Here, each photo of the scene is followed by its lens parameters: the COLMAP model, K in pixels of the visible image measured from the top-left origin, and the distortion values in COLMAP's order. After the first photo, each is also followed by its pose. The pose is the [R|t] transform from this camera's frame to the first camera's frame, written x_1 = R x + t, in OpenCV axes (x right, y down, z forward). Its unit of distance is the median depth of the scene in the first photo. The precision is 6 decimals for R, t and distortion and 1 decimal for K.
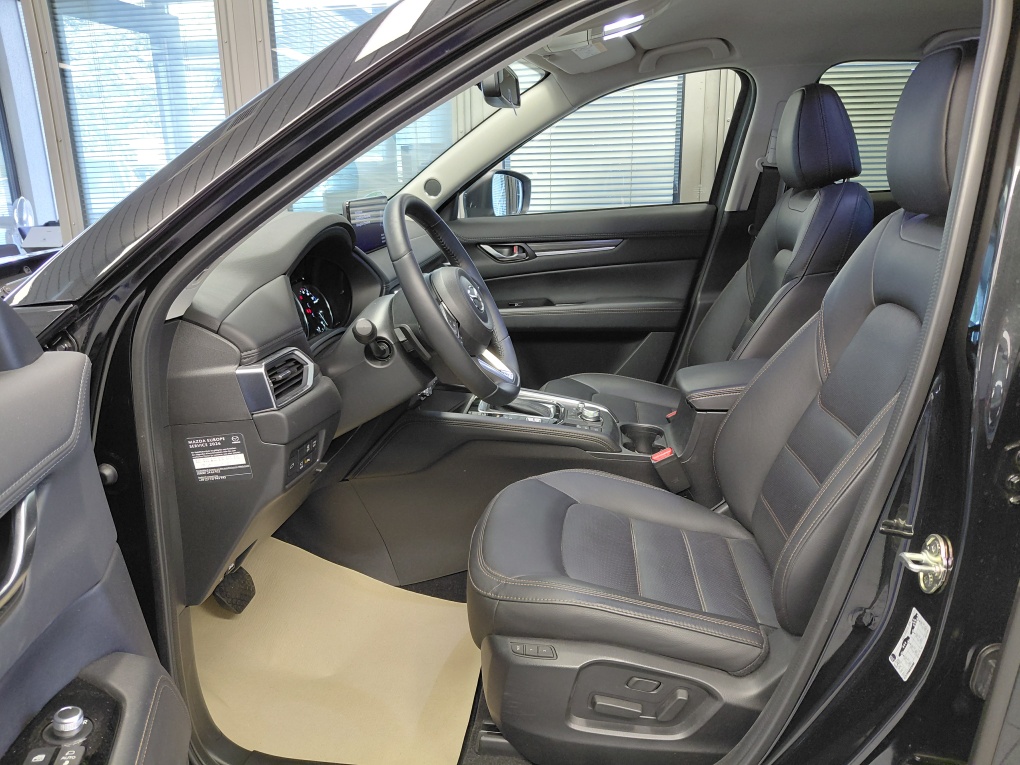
lens RADIAL K [[759.0, 0, 509.5], [0, 759.0, 376.0], [0, 0, 1]] dist [0.077916, -0.163408]
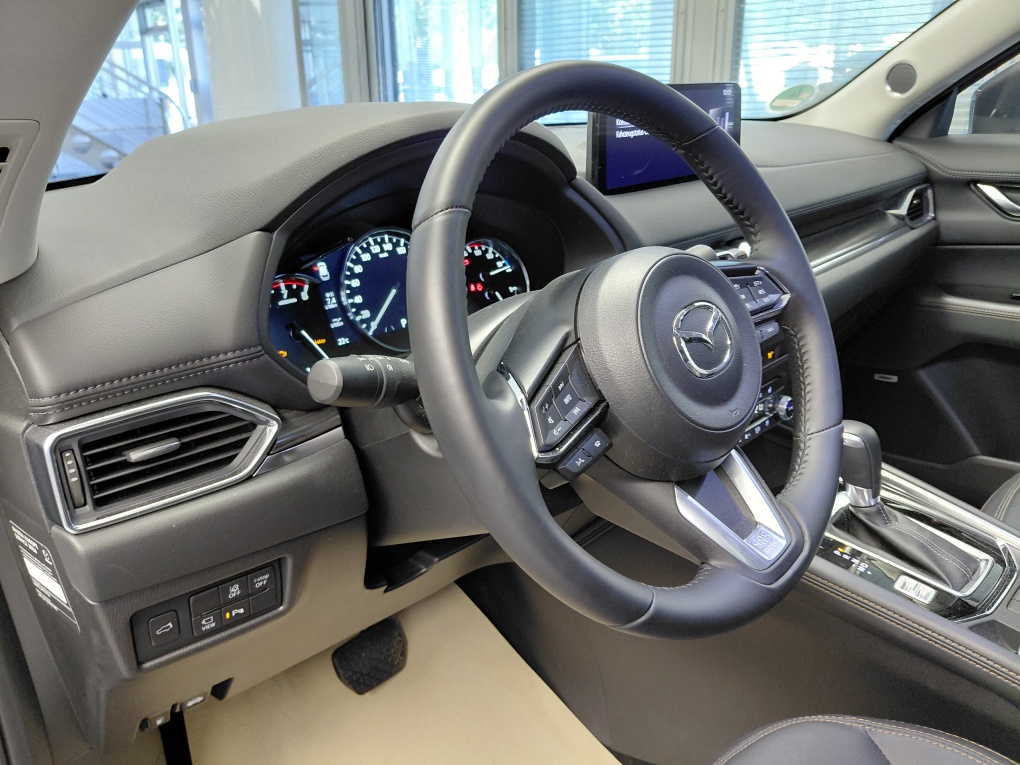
lens RADIAL K [[752.5, 0, 507.3], [0, 752.5, 383.8], [0, 0, 1]] dist [0.122544, -0.237865]
pose [[0.770246, 0.235460, -0.592688, 0.143079], [-0.163050, 0.971167, 0.173923, -0.162515], [0.616551, -0.037326, 0.786430, 0.789230]]
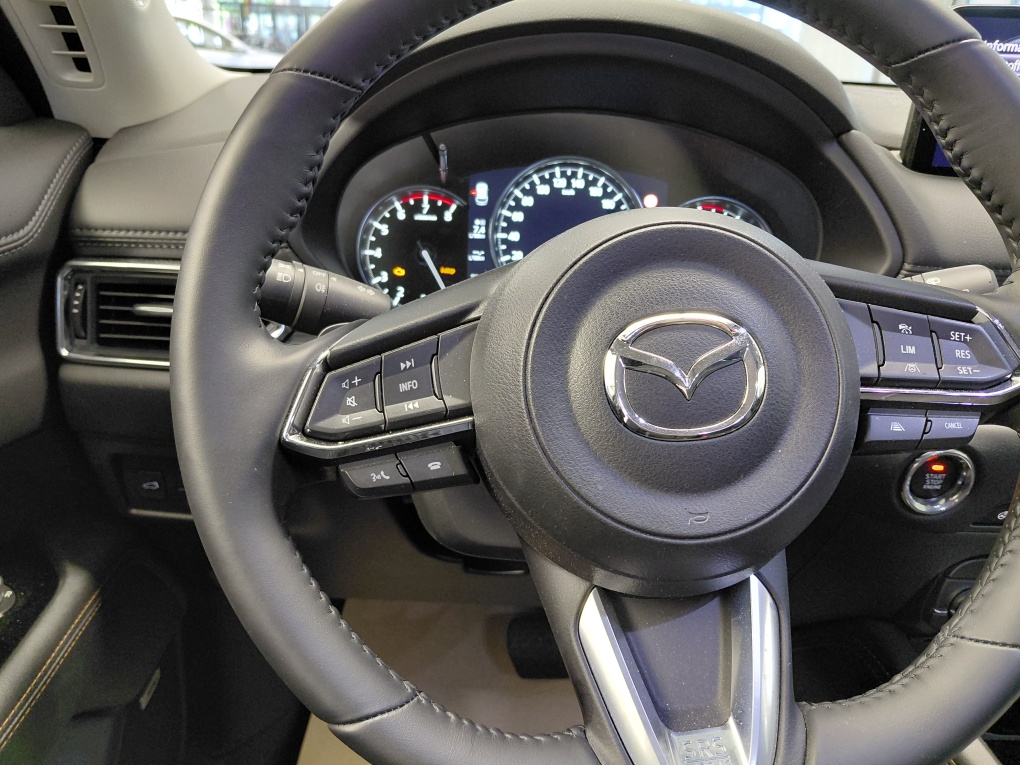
lens RADIAL K [[761.6, 0, 503.3], [0, 761.6, 397.1], [0, 0, 1]] dist [0.043974, -0.091500]
pose [[0.153440, 0.430295, -0.889552, 0.182045], [-0.312077, 0.875241, 0.369542, -0.200261], [0.937584, 0.220906, 0.268583, 1.110927]]
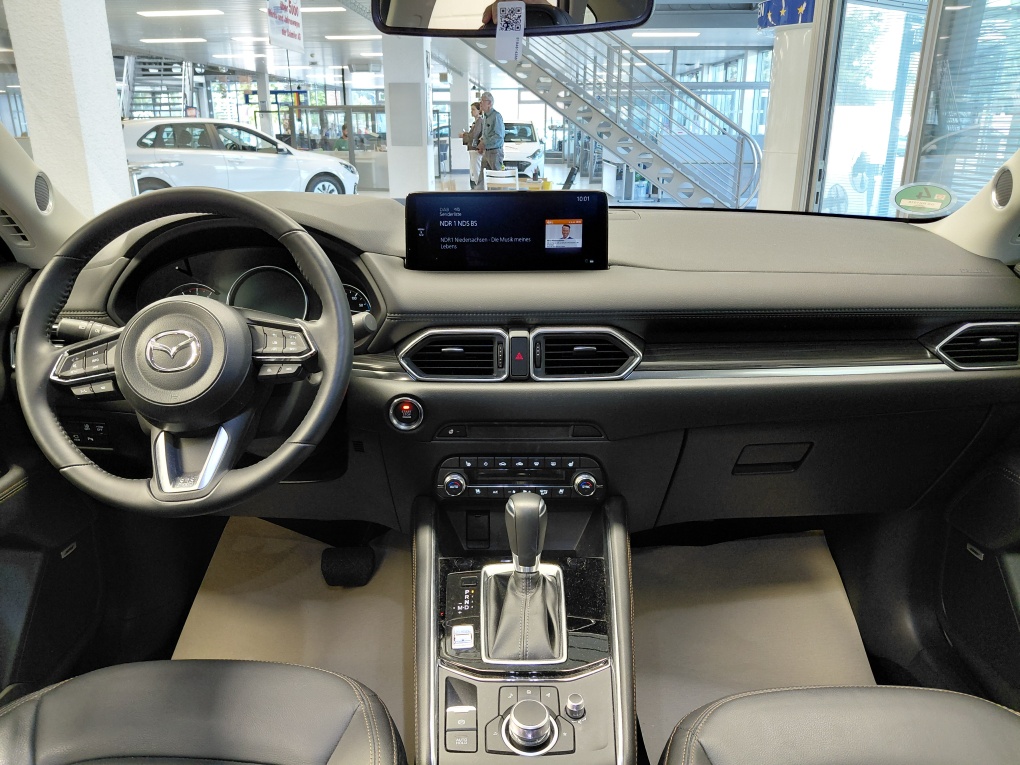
lens RADIAL K [[759.0, 0, 509.5], [0, 759.0, 376.0], [0, 0, 1]] dist [0.077916, -0.163408]
pose [[0.098697, 0.324694, -0.940655, 0.773284], [-0.261535, 0.920504, 0.290297, -0.439156], [0.960134, 0.217363, 0.175770, 1.453596]]
